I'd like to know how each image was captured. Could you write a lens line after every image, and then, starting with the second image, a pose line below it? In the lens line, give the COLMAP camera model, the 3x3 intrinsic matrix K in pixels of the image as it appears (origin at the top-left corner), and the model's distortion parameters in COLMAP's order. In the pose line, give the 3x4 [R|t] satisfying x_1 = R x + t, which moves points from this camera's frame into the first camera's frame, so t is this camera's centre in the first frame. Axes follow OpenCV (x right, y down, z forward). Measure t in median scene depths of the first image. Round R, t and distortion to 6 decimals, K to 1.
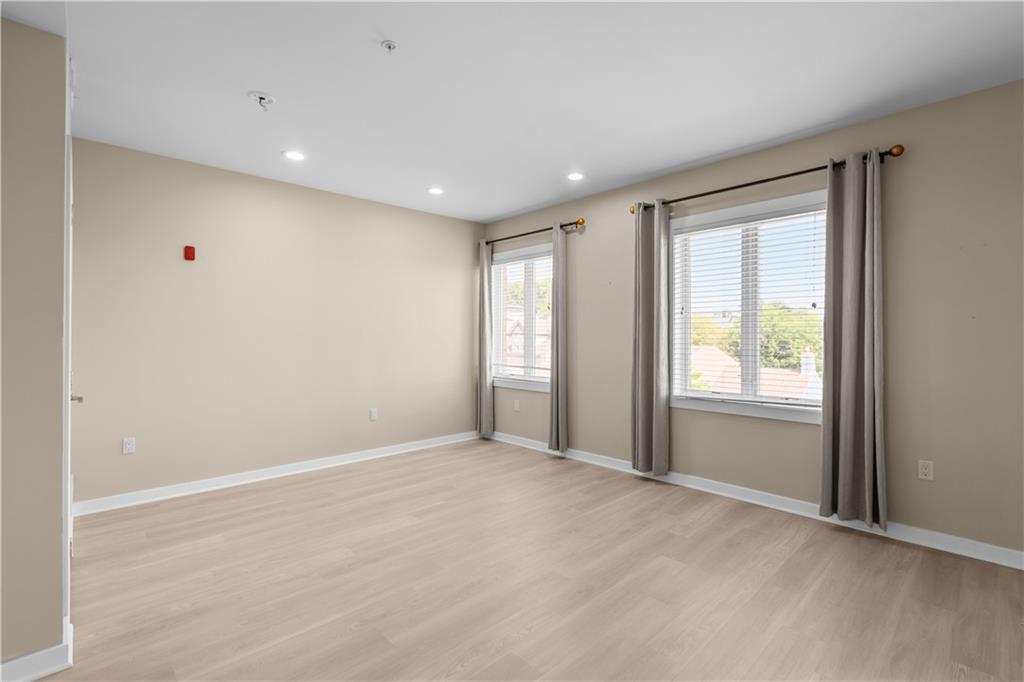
lens RADIAL K [[462.8, 0, 512.0], [0, 462.8, 341.0], [0, 0, 1]] dist [-0.000989, -0.000095]
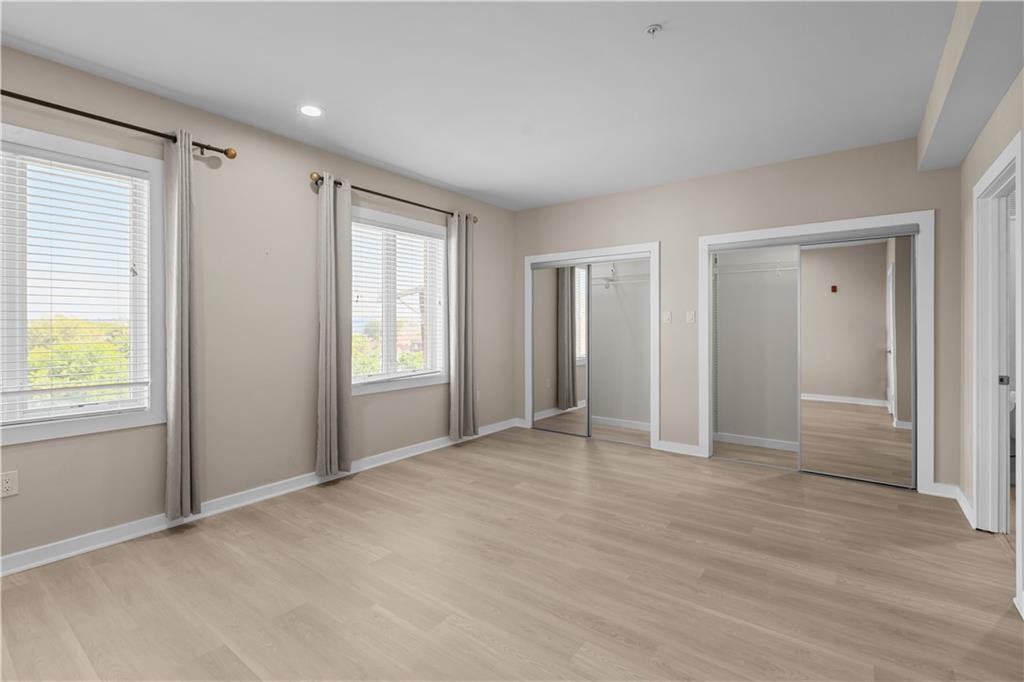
lens RADIAL K [[462.1, 0, 511.6], [0, 462.1, 325.8], [0, 0, 1]] dist [0.002169, 0.000367]
pose [[-0.168174, -0.001728, 0.985756, -0.772237], [0.011649, 0.999925, 0.003740, -0.006832], [-0.985689, 0.012112, -0.168141, 0.946511]]
